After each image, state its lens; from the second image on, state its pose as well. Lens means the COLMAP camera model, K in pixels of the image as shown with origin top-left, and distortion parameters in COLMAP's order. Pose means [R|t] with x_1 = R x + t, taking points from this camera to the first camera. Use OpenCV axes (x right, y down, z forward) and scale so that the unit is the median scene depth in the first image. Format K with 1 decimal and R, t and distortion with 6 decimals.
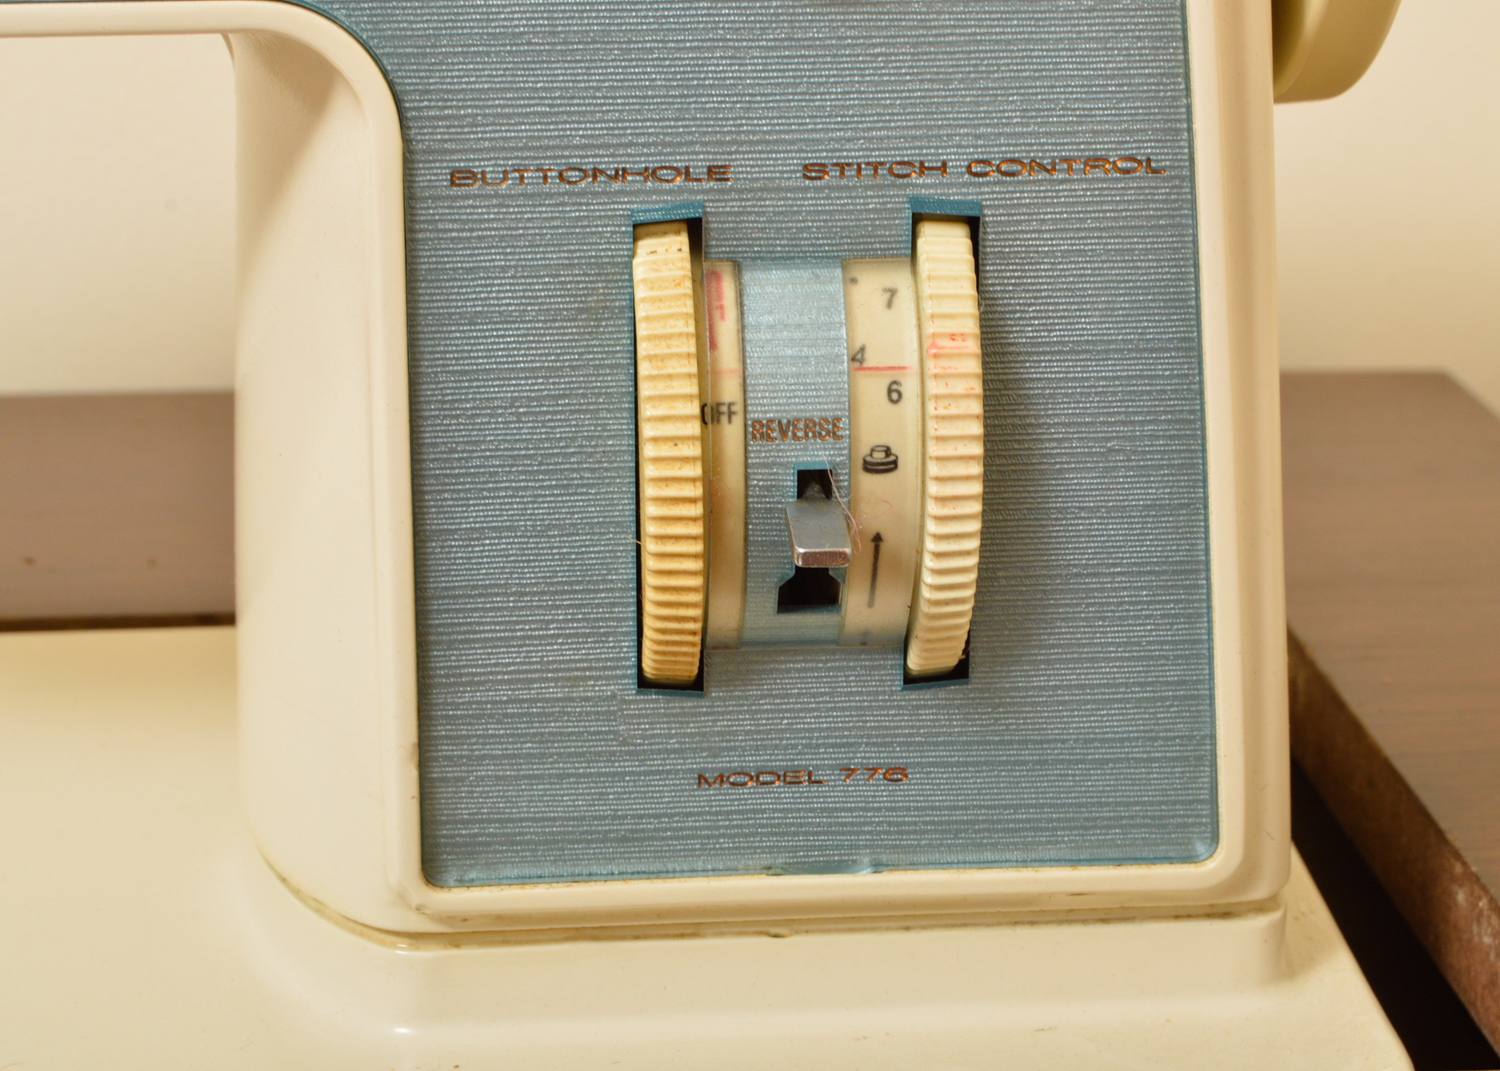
lens RADIAL K [[3770.1, 0, 750.0], [0, 3770.1, 535.5], [0, 0, 1]] dist [-0.008050, -0.087203]
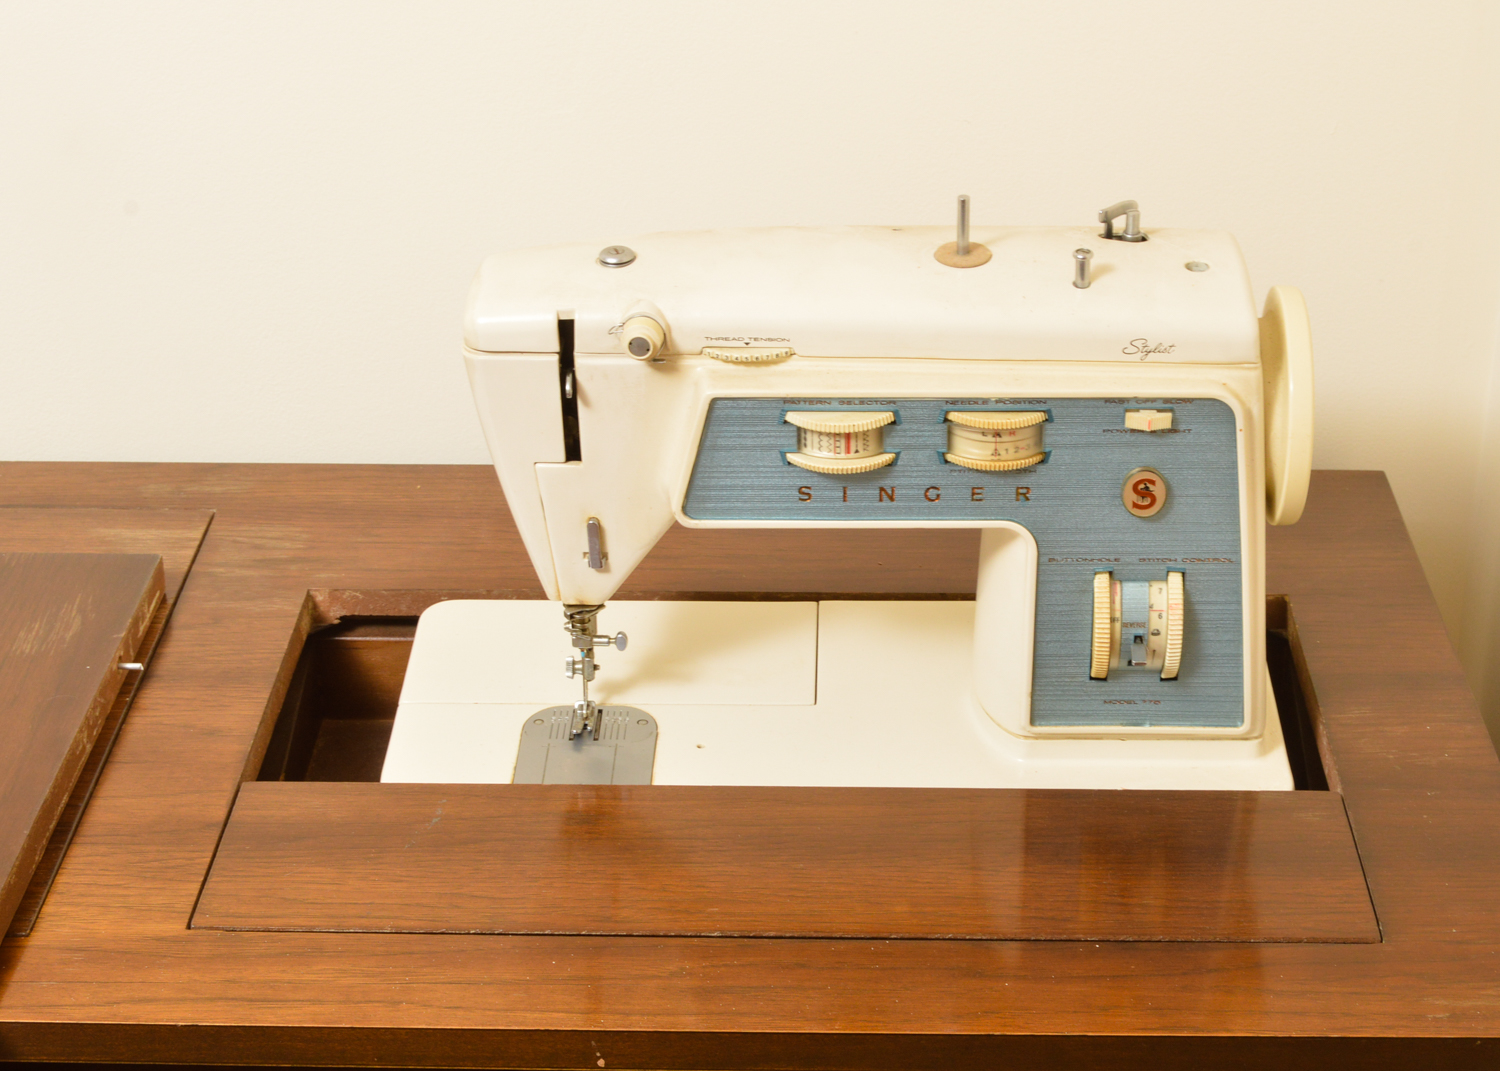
lens RADIAL K [[2920.7, 0, 750.0], [0, 2920.7, 535.5], [0, 0, 1]] dist [-0.007427, -0.206657]
pose [[0.993301, 0.039801, -0.108486, -0.058178], [-0.021468, 0.986029, 0.165187, -0.603513], [0.113545, -0.161751, 0.980278, -1.971813]]
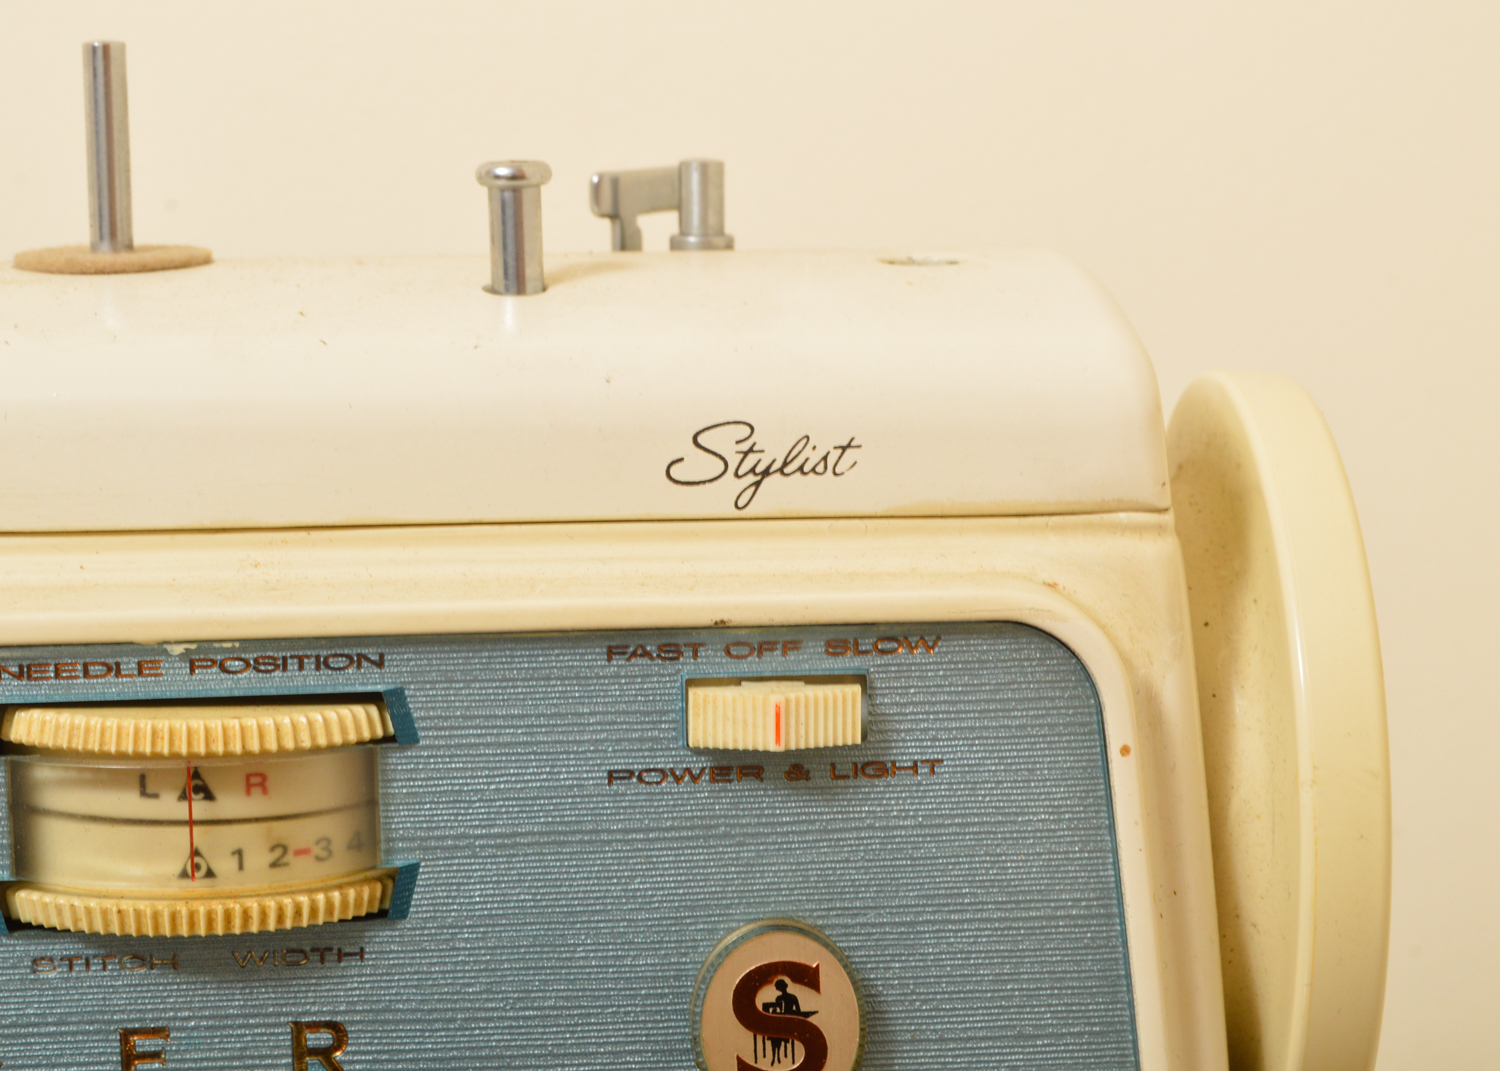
lens RADIAL K [[3770.1, 0, 750.0], [0, 3770.1, 535.5], [0, 0, 1]] dist [-0.008050, -0.087203]
pose [[0.999798, -0.015292, -0.013061, 0.022260], [0.012375, 0.979750, -0.199844, -0.098337], [0.015853, 0.199642, 0.979741, -0.047026]]
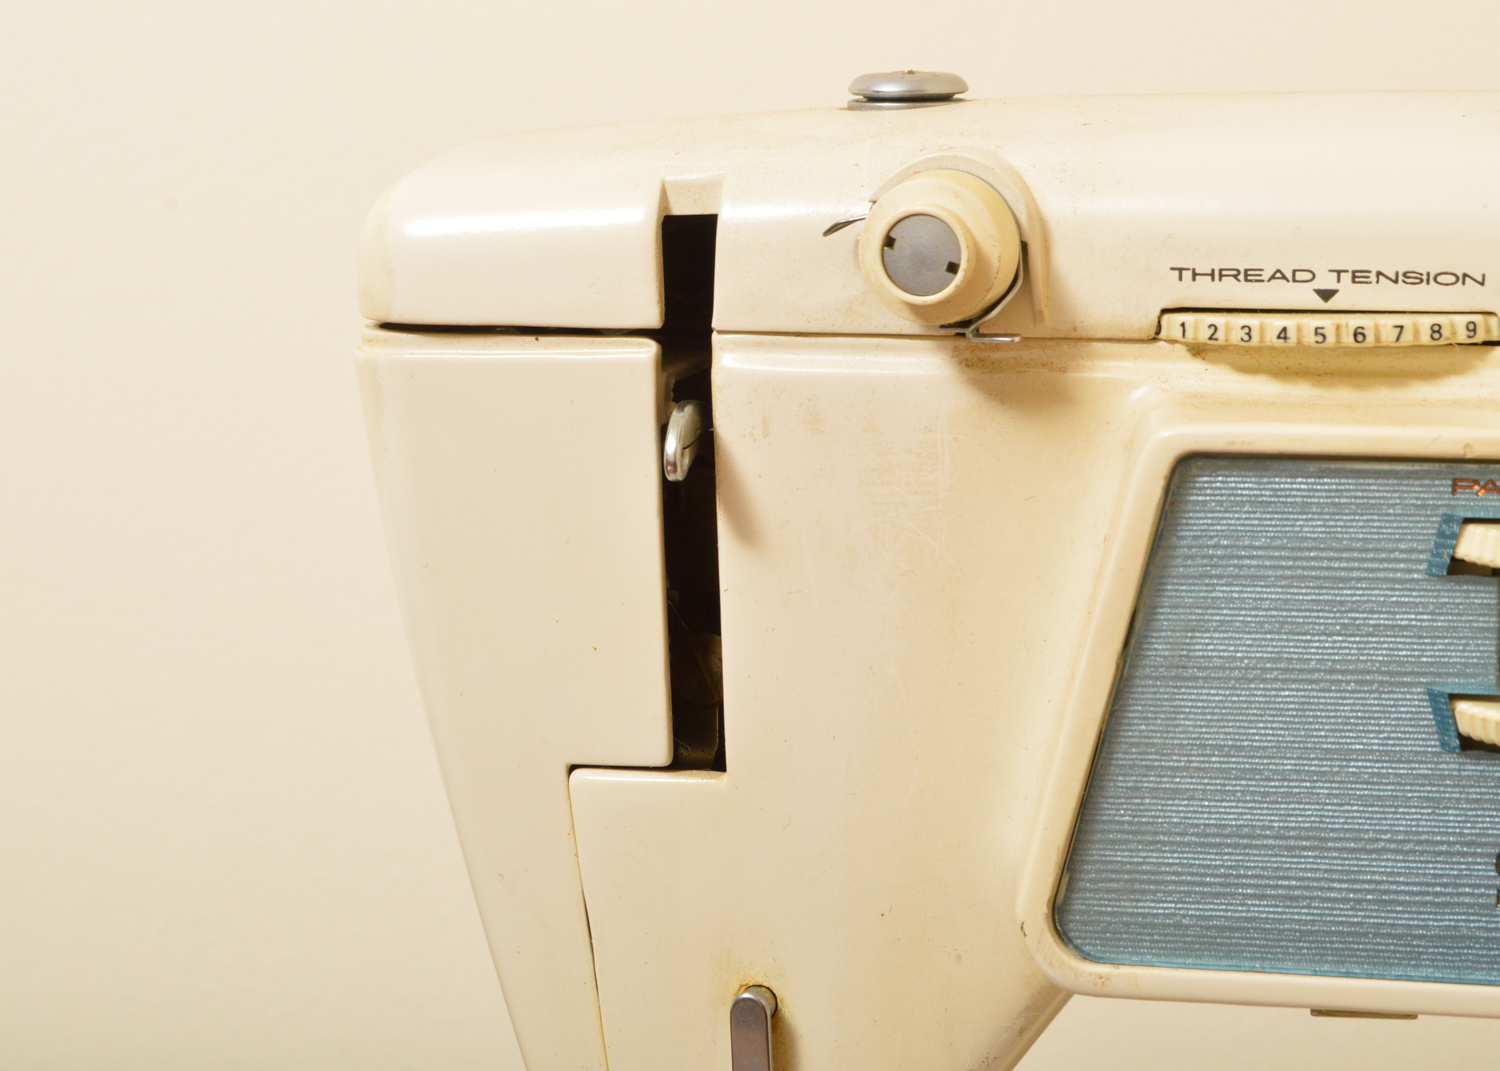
lens RADIAL K [[3770.1, 0, 750.0], [0, 3770.1, 535.5], [0, 0, 1]] dist [-0.008050, -0.087203]
pose [[0.948008, 0.040742, -0.315628, -0.208138], [-0.096350, 0.981970, -0.162638, -0.066371], [0.303311, 0.184593, 0.934841, -0.073376]]
